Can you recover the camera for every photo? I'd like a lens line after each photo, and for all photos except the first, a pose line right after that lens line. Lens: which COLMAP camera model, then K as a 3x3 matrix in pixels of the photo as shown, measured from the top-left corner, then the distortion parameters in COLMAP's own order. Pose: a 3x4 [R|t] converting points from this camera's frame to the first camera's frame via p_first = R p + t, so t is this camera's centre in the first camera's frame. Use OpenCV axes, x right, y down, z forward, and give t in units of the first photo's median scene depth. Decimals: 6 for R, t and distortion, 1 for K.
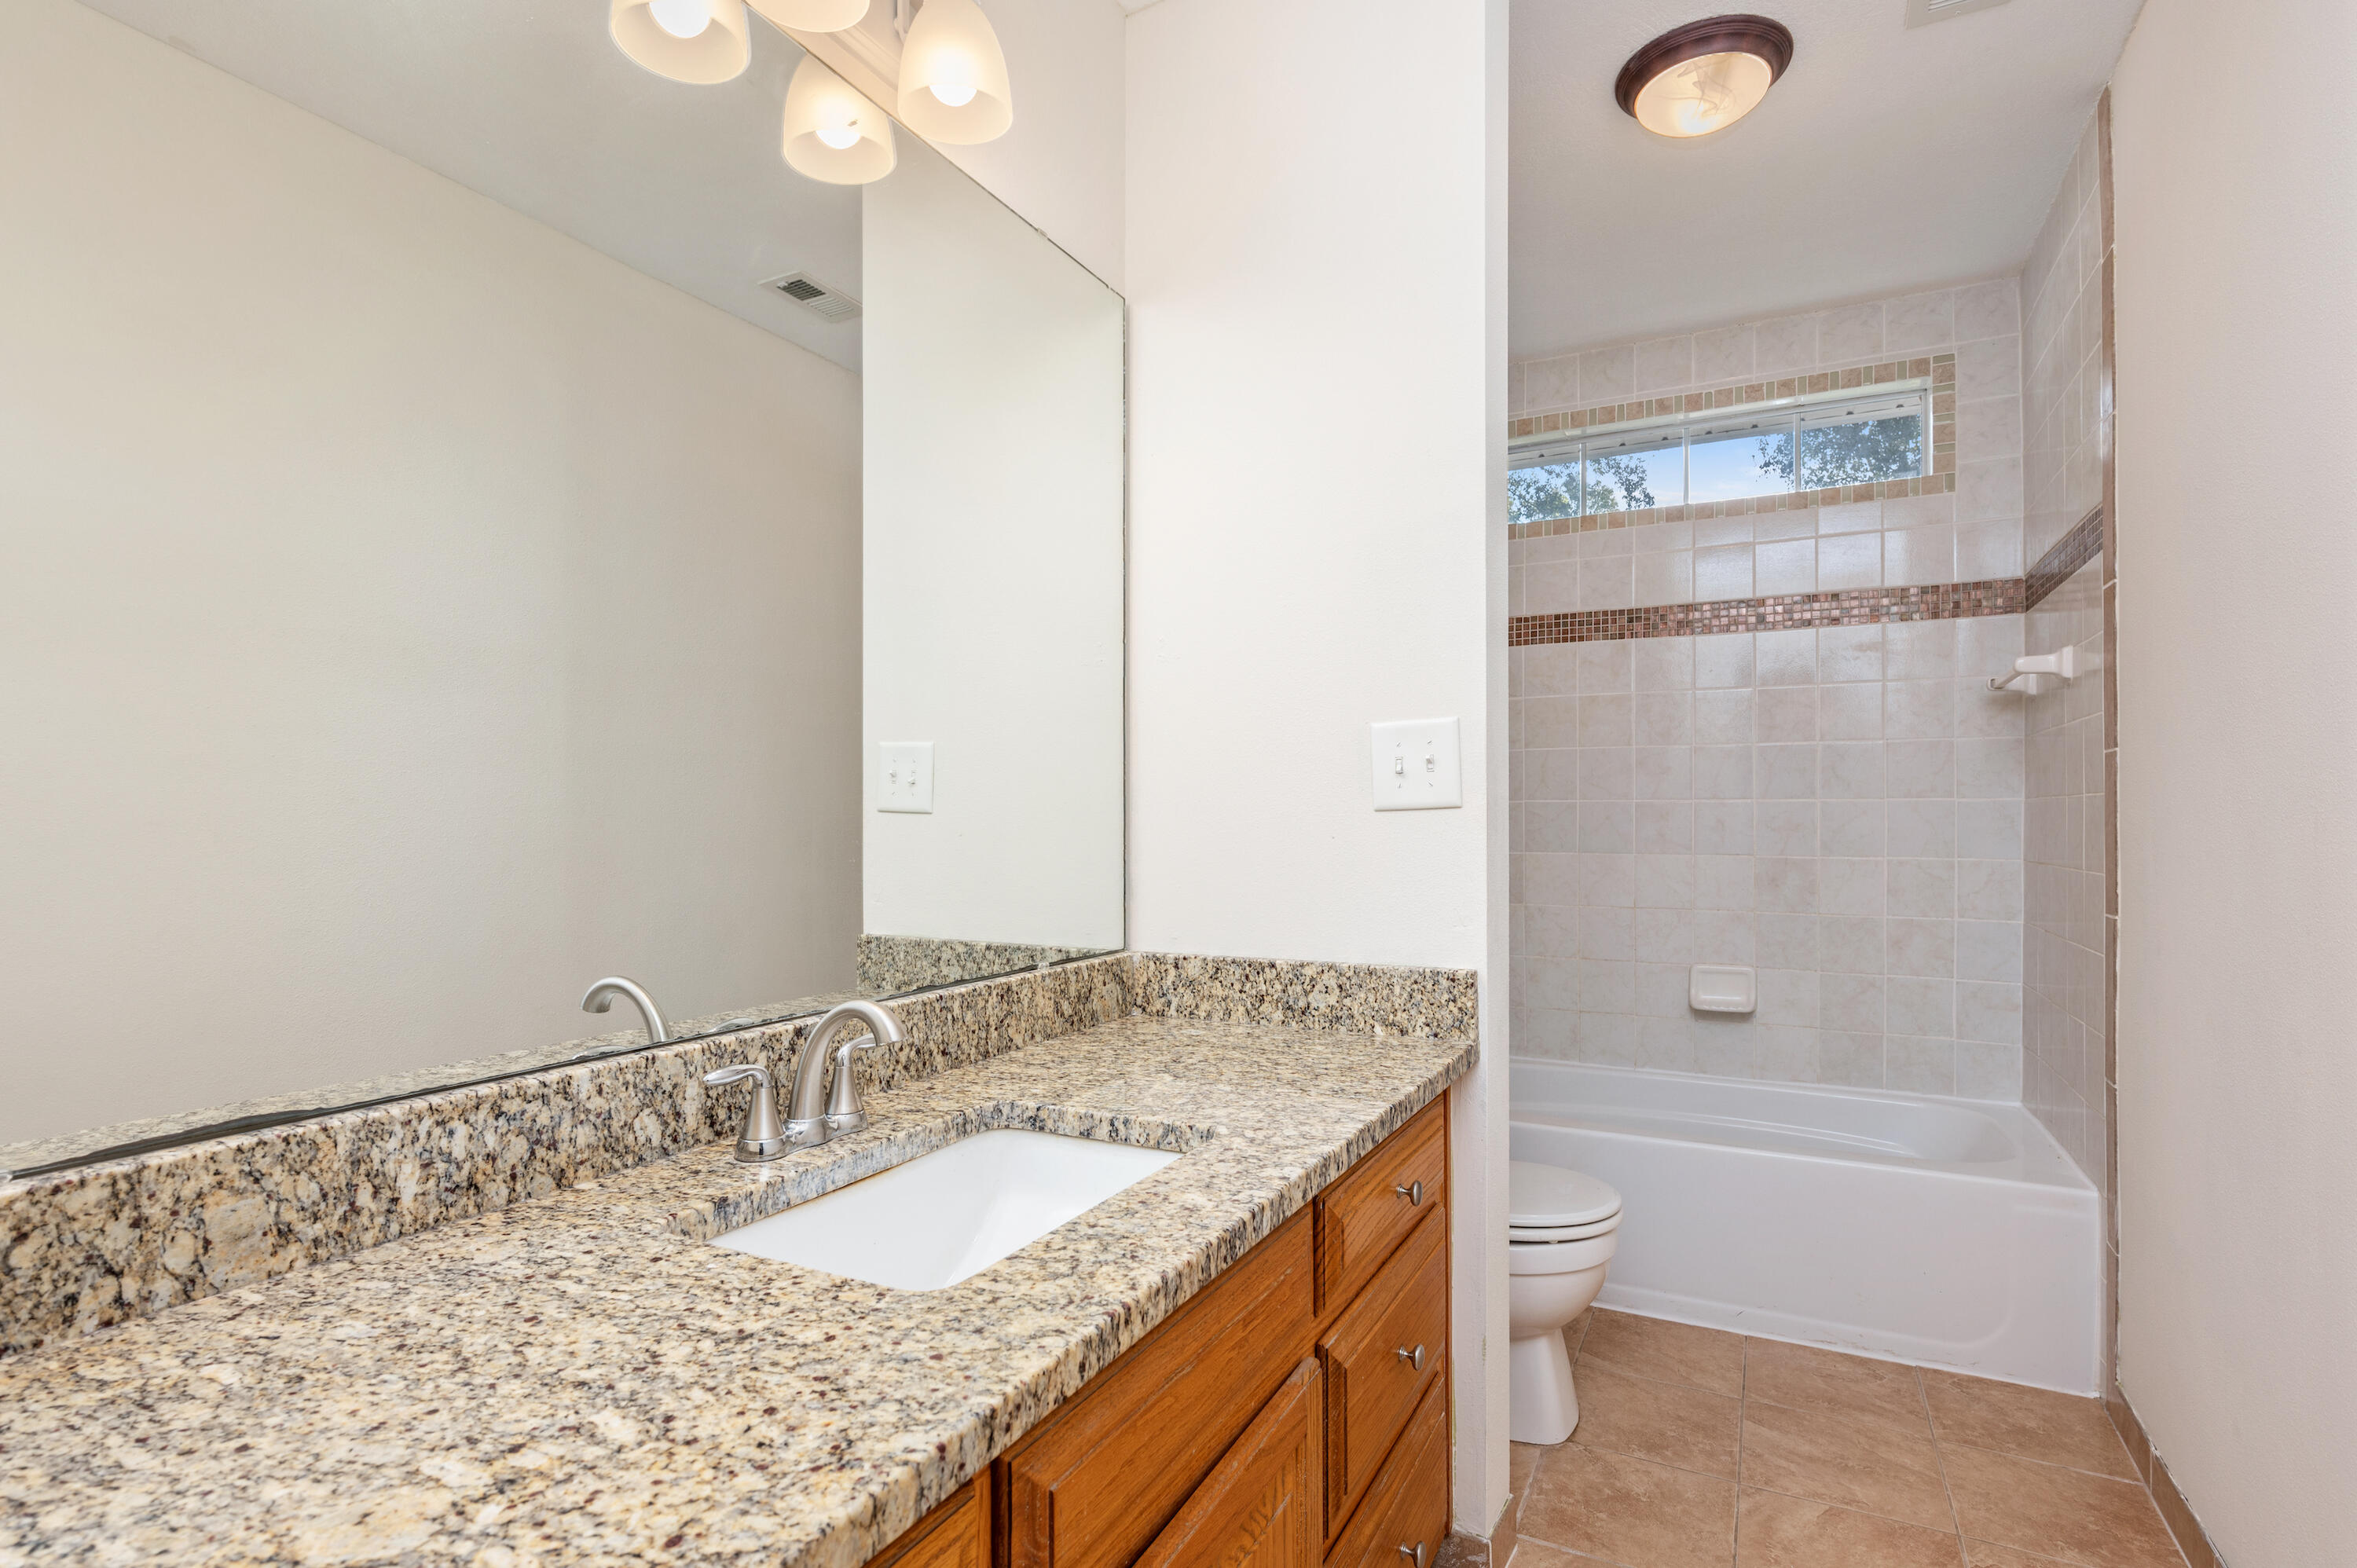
lens RADIAL K [[1129.7, 0, 1179.2], [0, 1129.7, 808.5], [0, 0, 1]] dist [-0.009898, 0.000478]
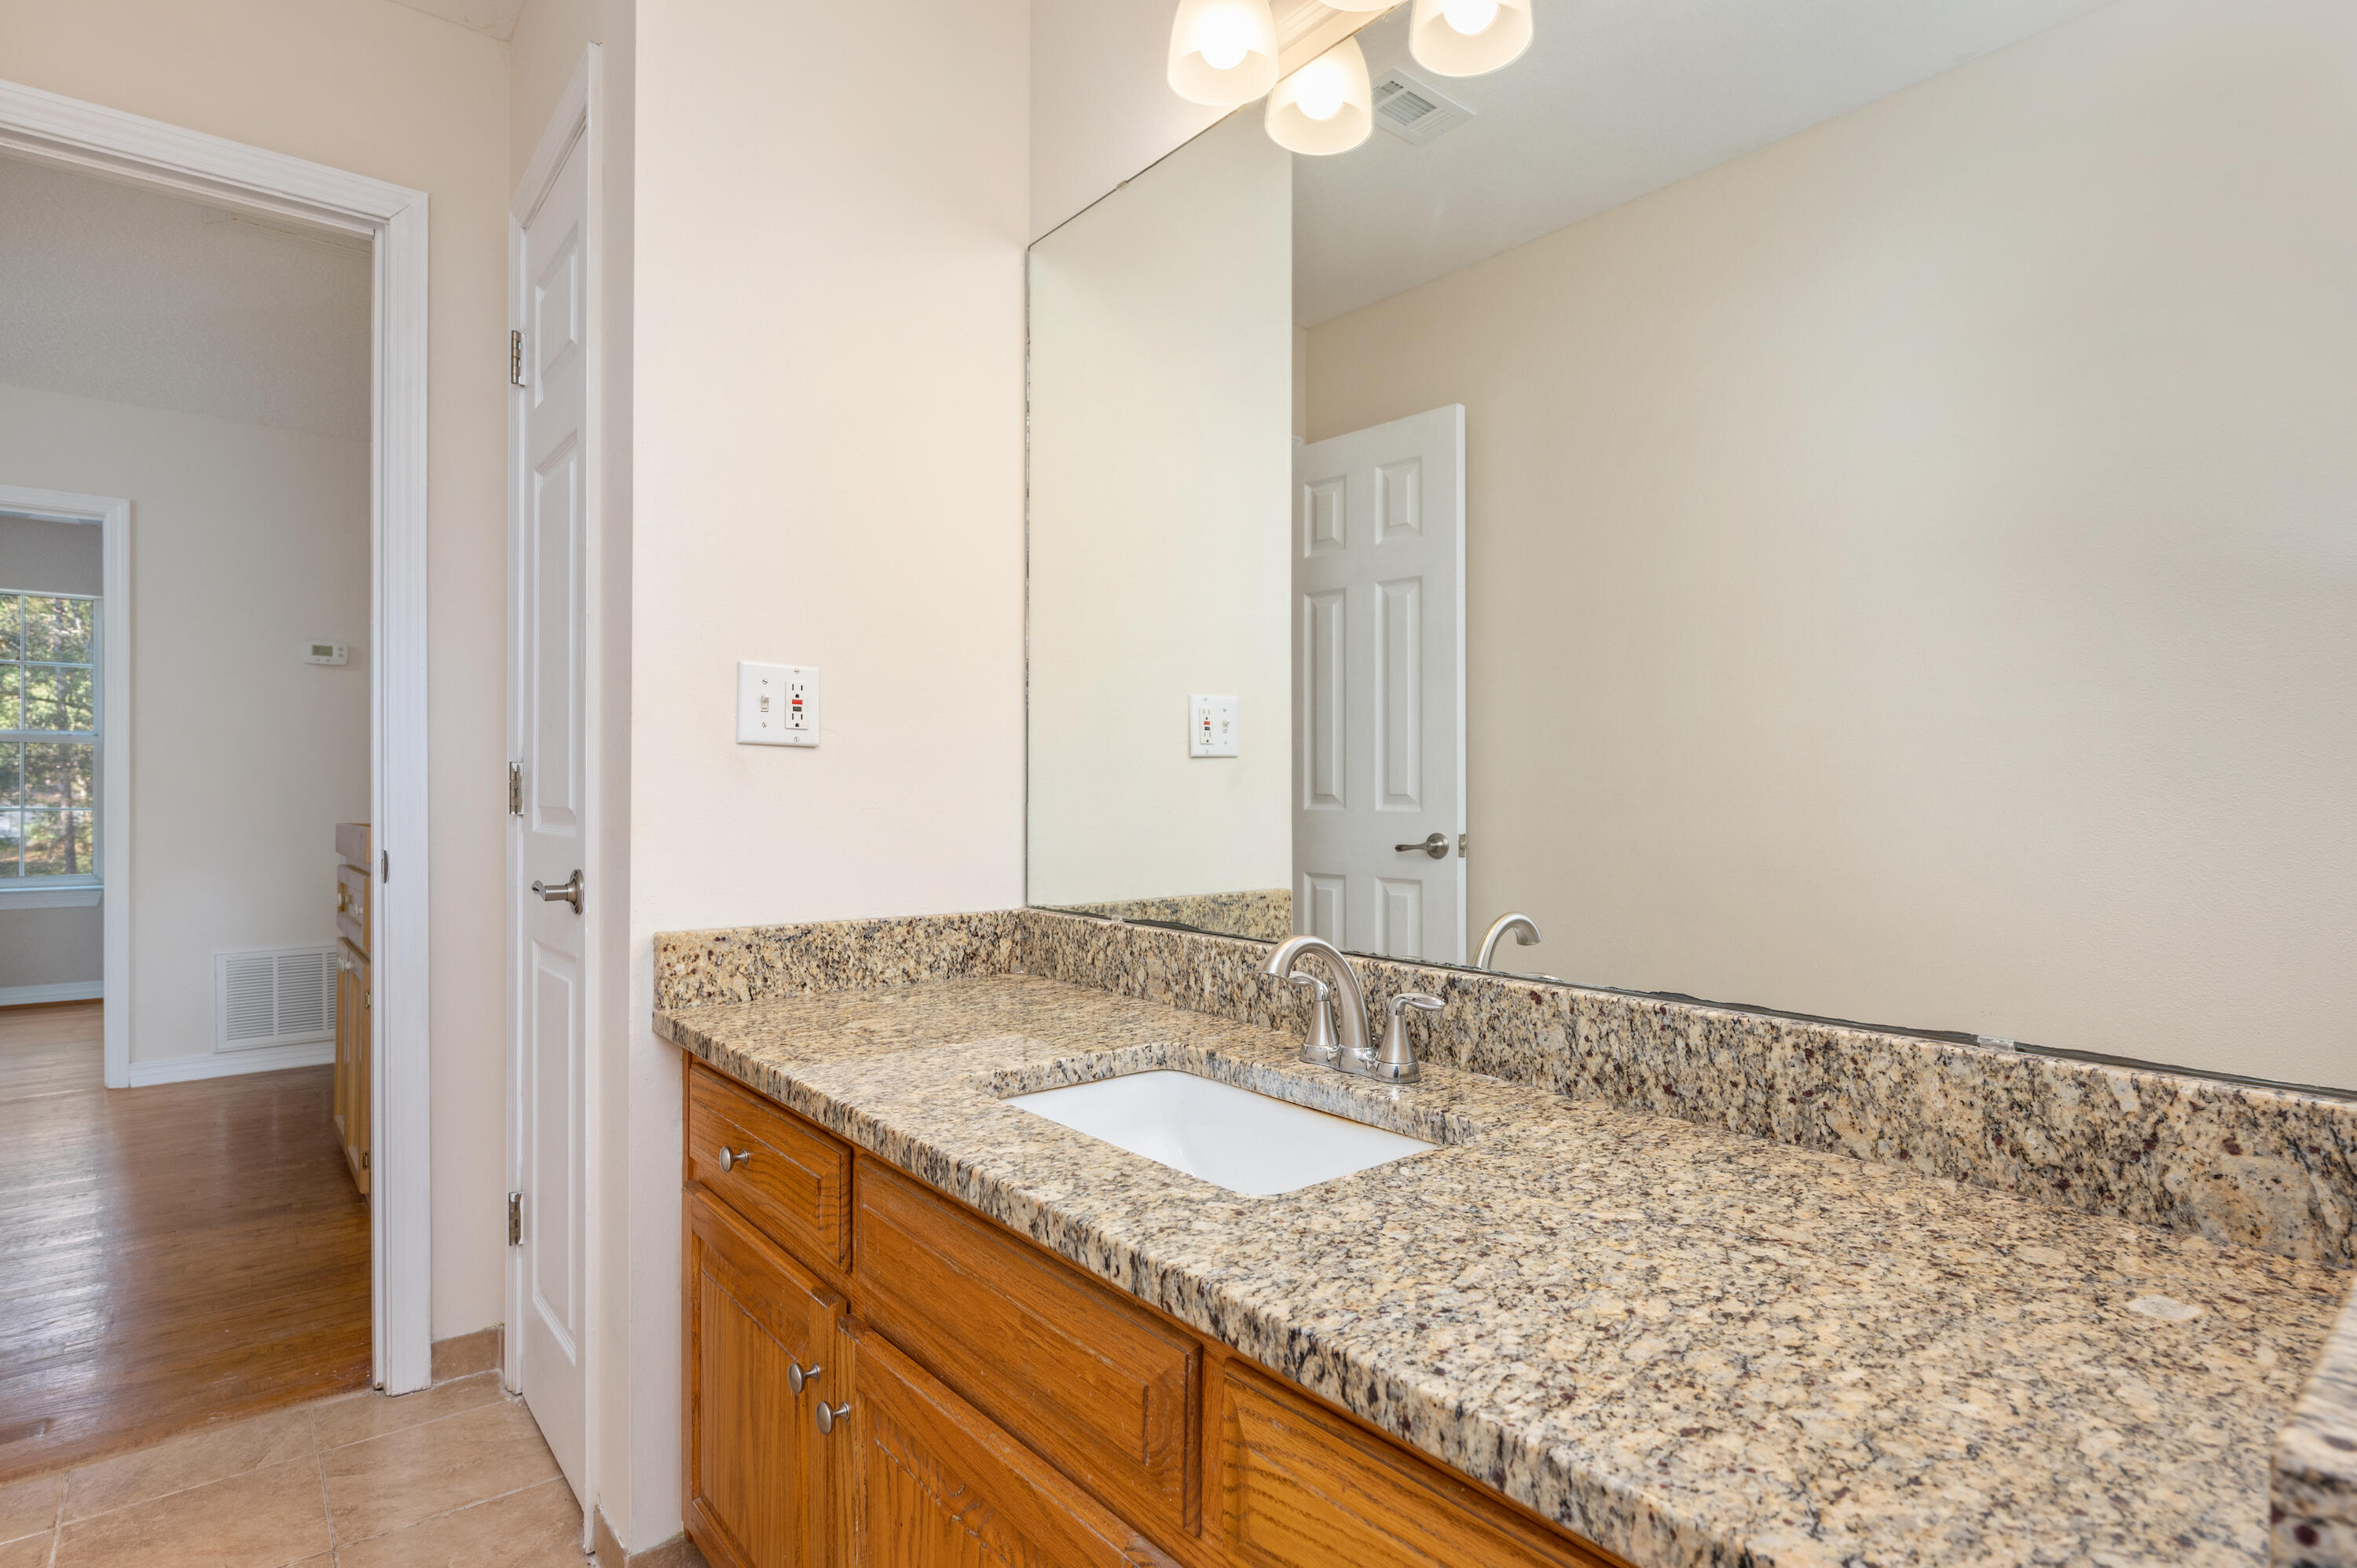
lens RADIAL K [[1161.3, 0, 1181.0], [0, 1161.3, 773.6], [0, 0, 1]] dist [-0.001967, -0.000298]
pose [[-0.375344, -0.007045, -0.926859, 1.049573], [0.010770, 0.999870, -0.011961, 0.038191], [0.926823, -0.014472, -0.375219, 1.763344]]
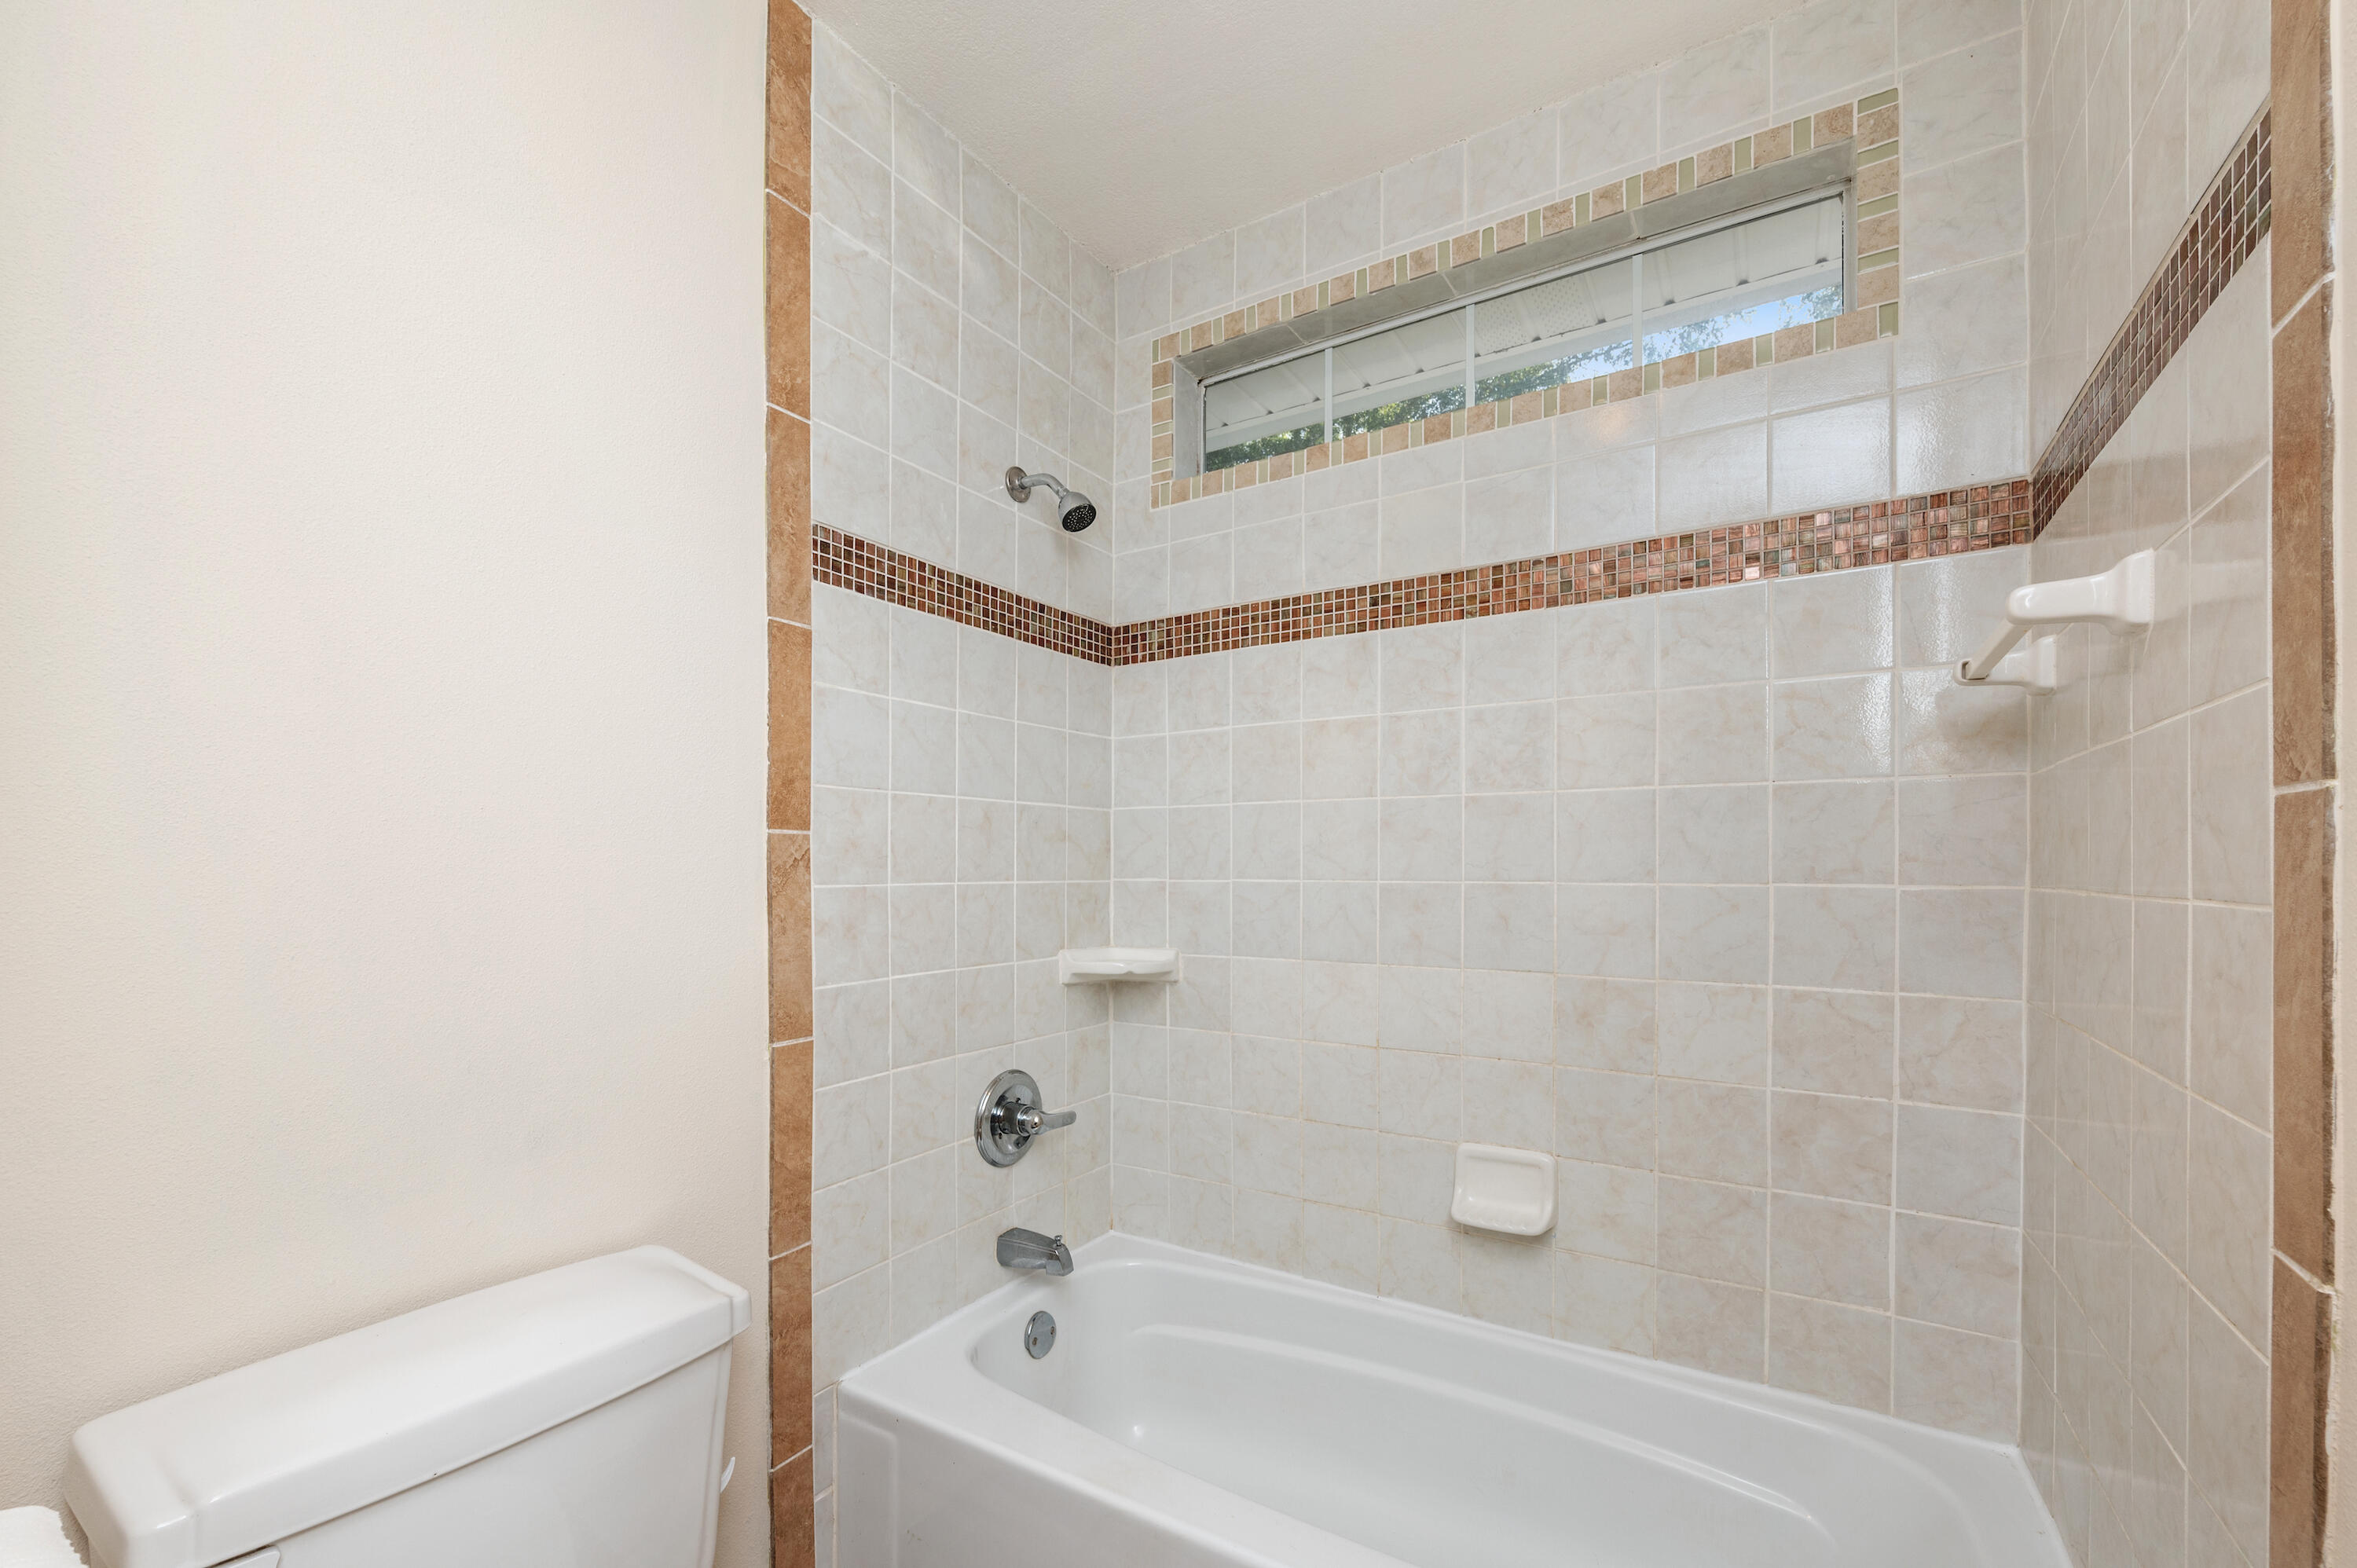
lens RADIAL K [[970.2, 0, 1162.5], [0, 970.2, 869.7], [0, 0, 1]] dist [-0.008593, 0.000872]
pose [[0.996401, -0.002127, -0.084742, 0.314775], [0.003017, 0.999942, 0.010365, -0.019233], [0.084715, -0.010583, 0.996349, 0.420781]]
